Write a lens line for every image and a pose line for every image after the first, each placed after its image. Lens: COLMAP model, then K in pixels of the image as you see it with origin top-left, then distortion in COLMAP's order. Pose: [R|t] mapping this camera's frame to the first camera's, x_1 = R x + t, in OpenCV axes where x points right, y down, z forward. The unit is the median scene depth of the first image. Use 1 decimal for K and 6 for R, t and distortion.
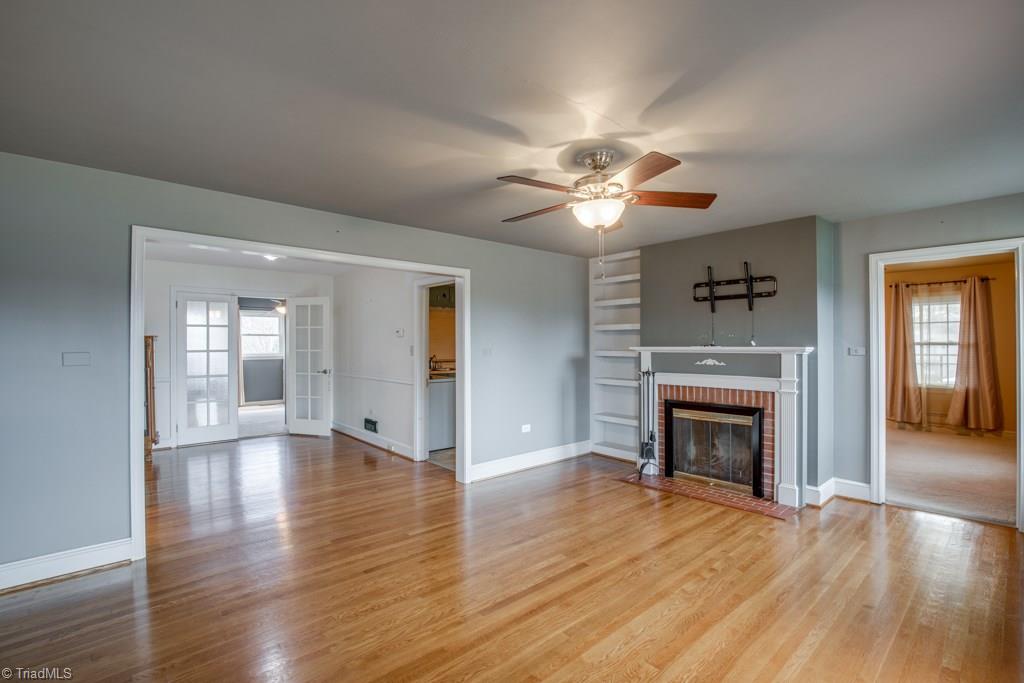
lens RADIAL K [[469.0, 0, 517.4], [0, 469.0, 340.7], [0, 0, 1]] dist [-0.041688, 0.009534]
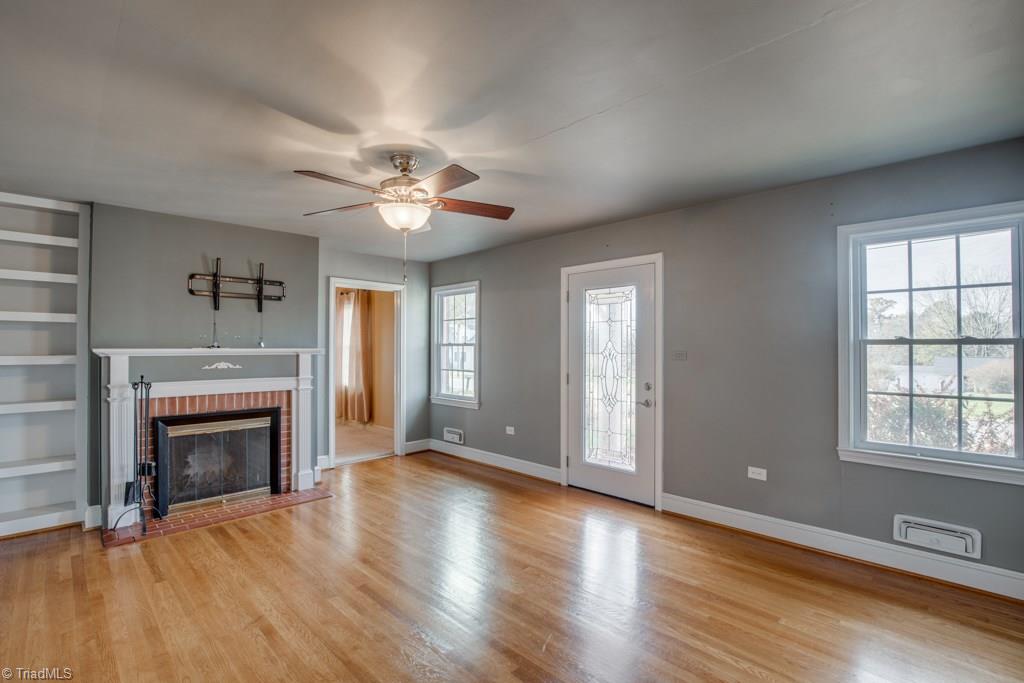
lens RADIAL K [[469.0, 0, 517.4], [0, 469.0, 340.7], [0, 0, 1]] dist [-0.041688, 0.009534]
pose [[-0.058482, 0.013547, 0.998197, -0.535269], [-0.008972, 0.999860, -0.014095, 0.005920], [-0.998248, -0.009781, -0.058352, 0.514145]]
